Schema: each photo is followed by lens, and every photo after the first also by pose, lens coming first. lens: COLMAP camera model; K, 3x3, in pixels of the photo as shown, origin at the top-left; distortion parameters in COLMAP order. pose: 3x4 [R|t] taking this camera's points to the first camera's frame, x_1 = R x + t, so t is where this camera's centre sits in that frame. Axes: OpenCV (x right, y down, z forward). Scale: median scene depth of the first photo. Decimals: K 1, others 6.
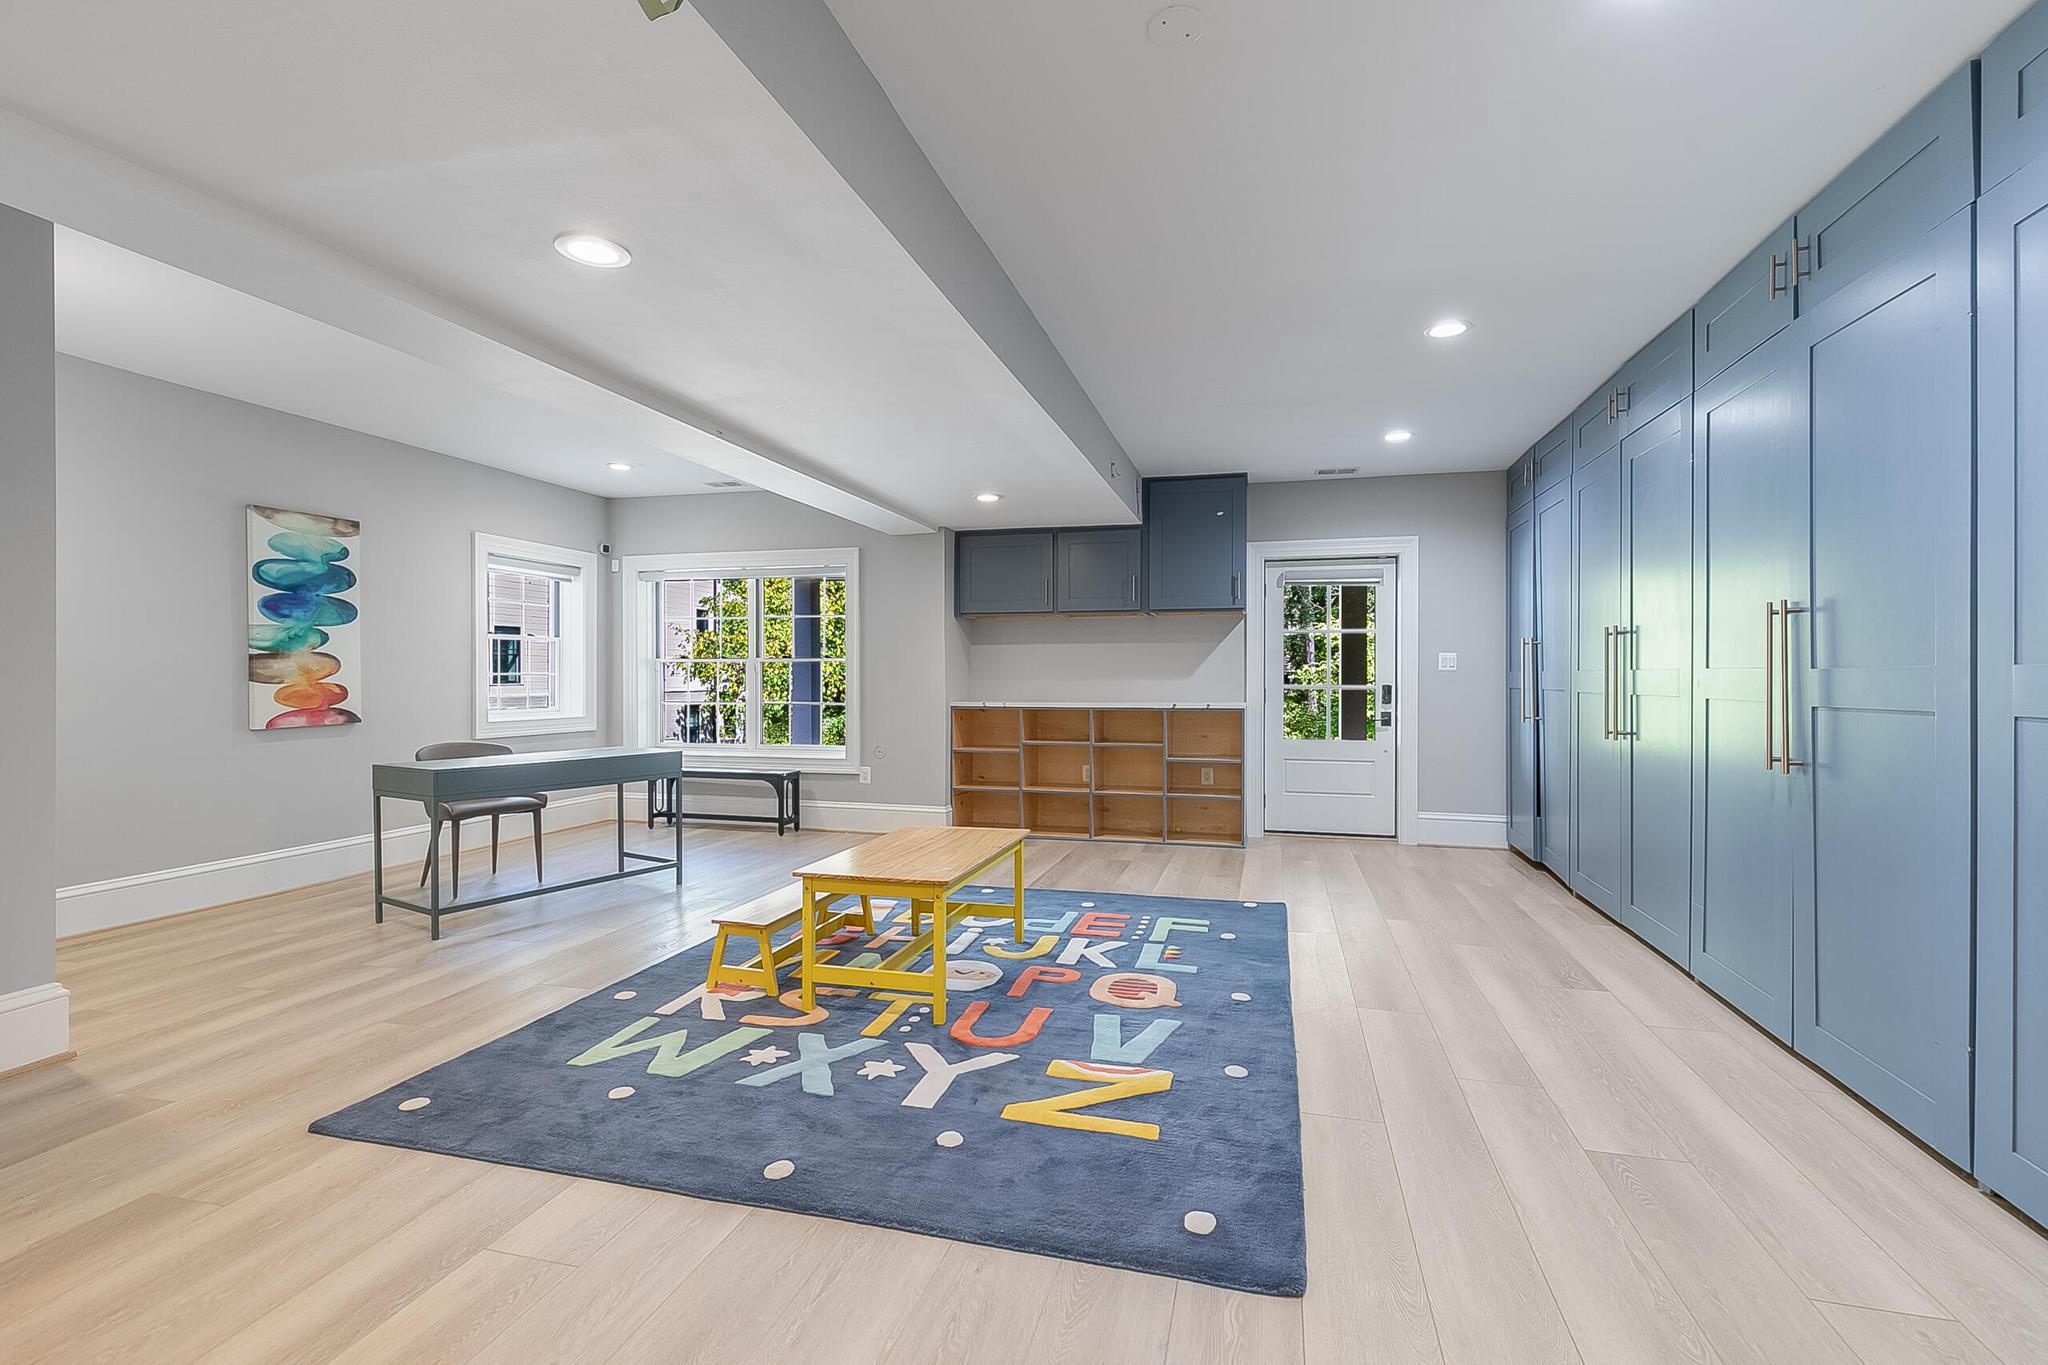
lens RADIAL K [[924.9, 0, 1021.9], [0, 924.9, 680.4], [0, 0, 1]] dist [0.002732, 0.000570]
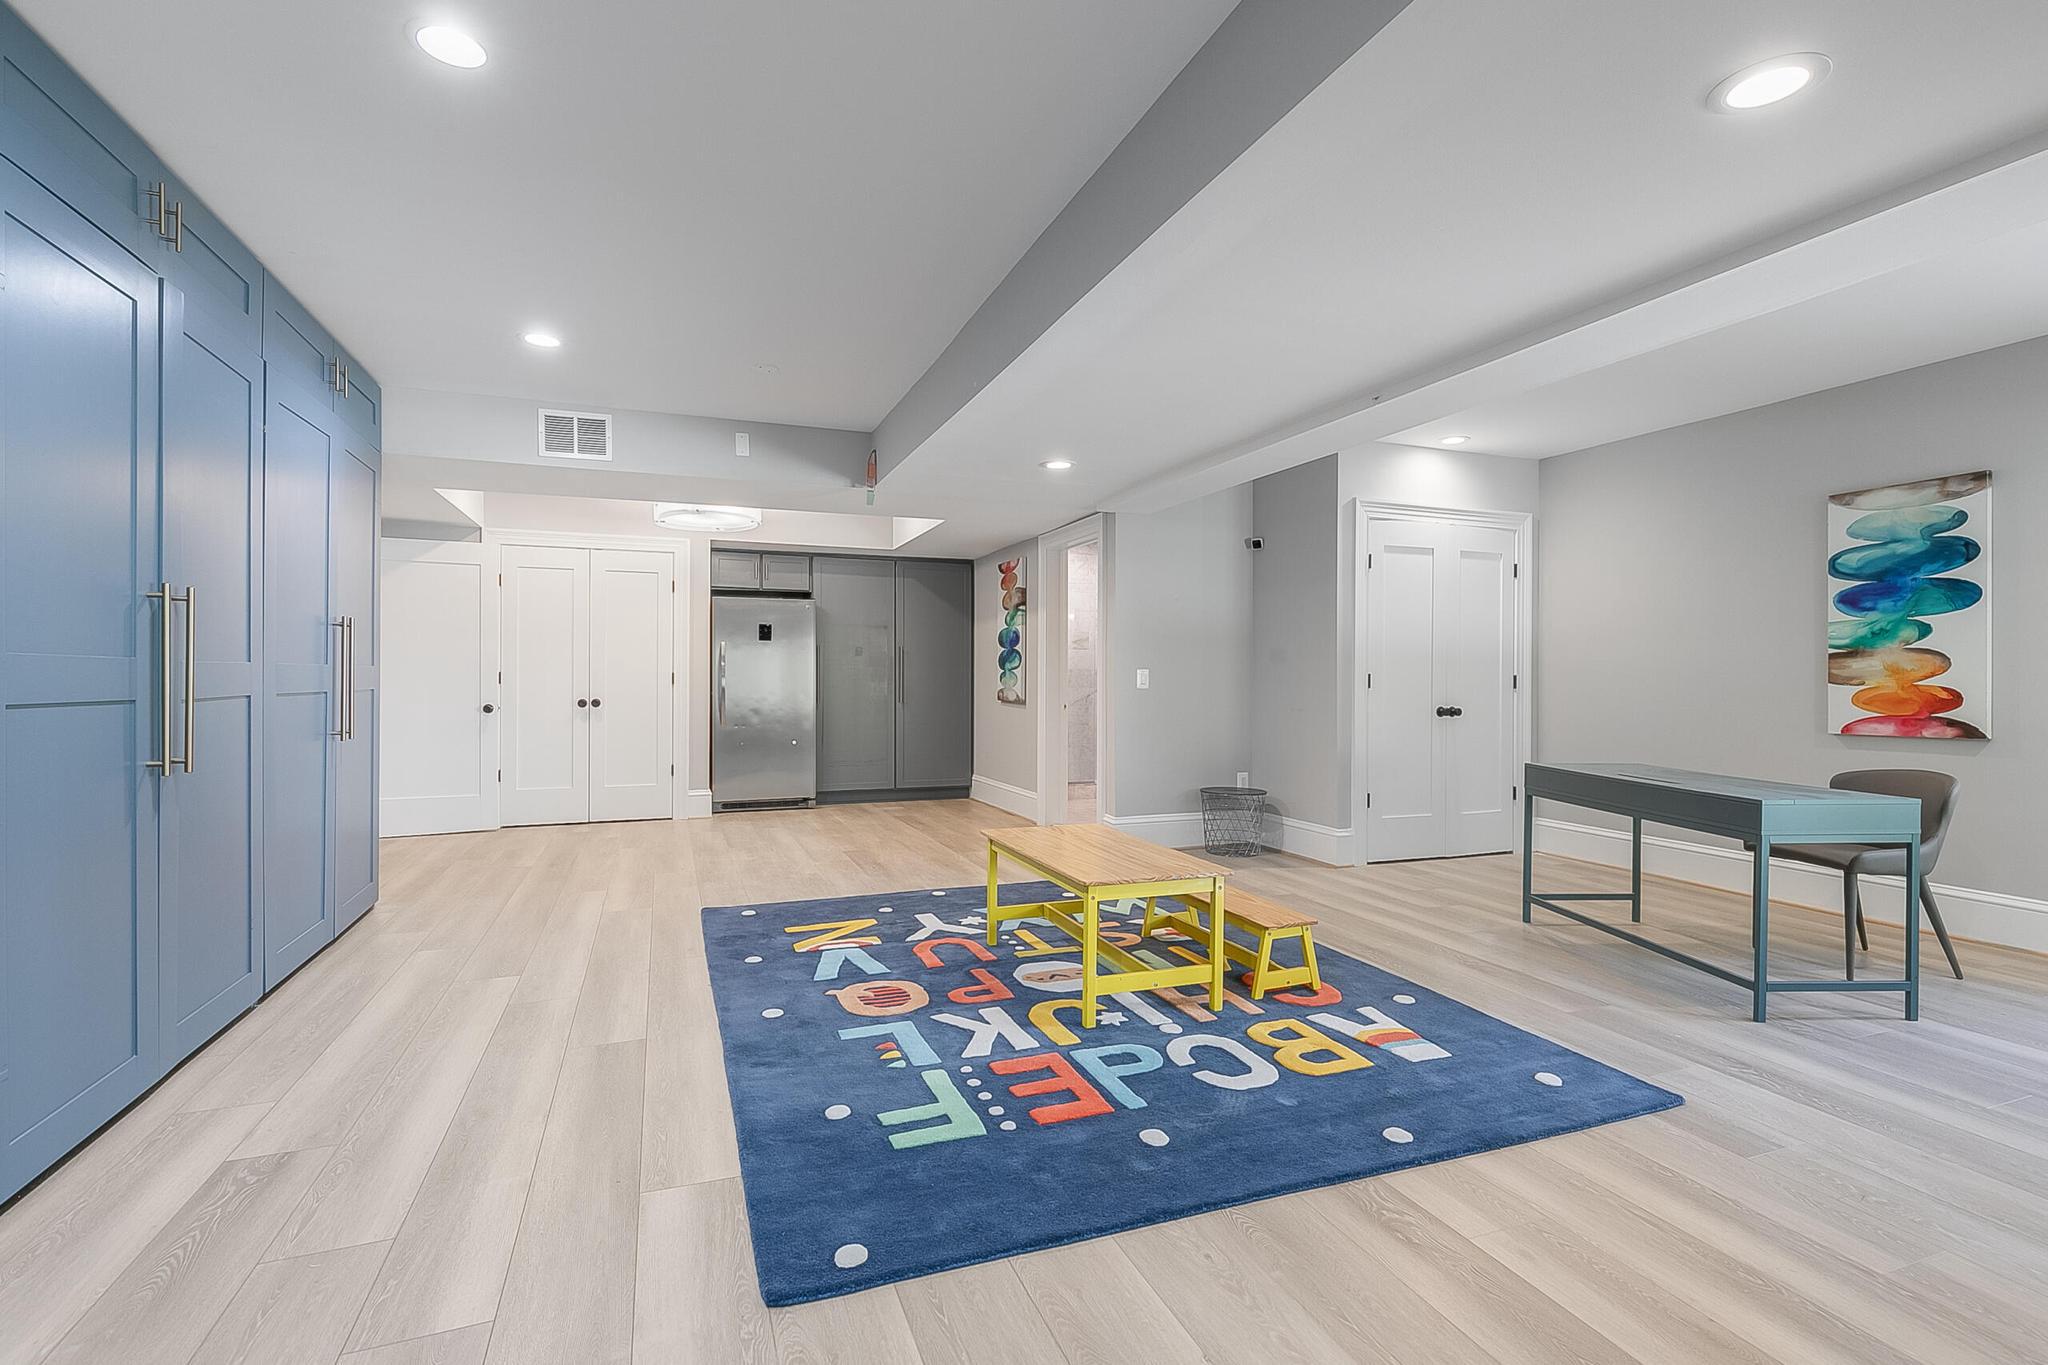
lens RADIAL K [[924.9, 0, 1018.9], [0, 924.9, 675.6], [0, 0, 1]] dist [0.002732, 0.000570]
pose [[-0.806065, -0.003401, -0.591818, 0.388823], [-0.006746, 0.999971, 0.003442, -0.003564], [0.591789, 0.006766, -0.806065, 1.248357]]
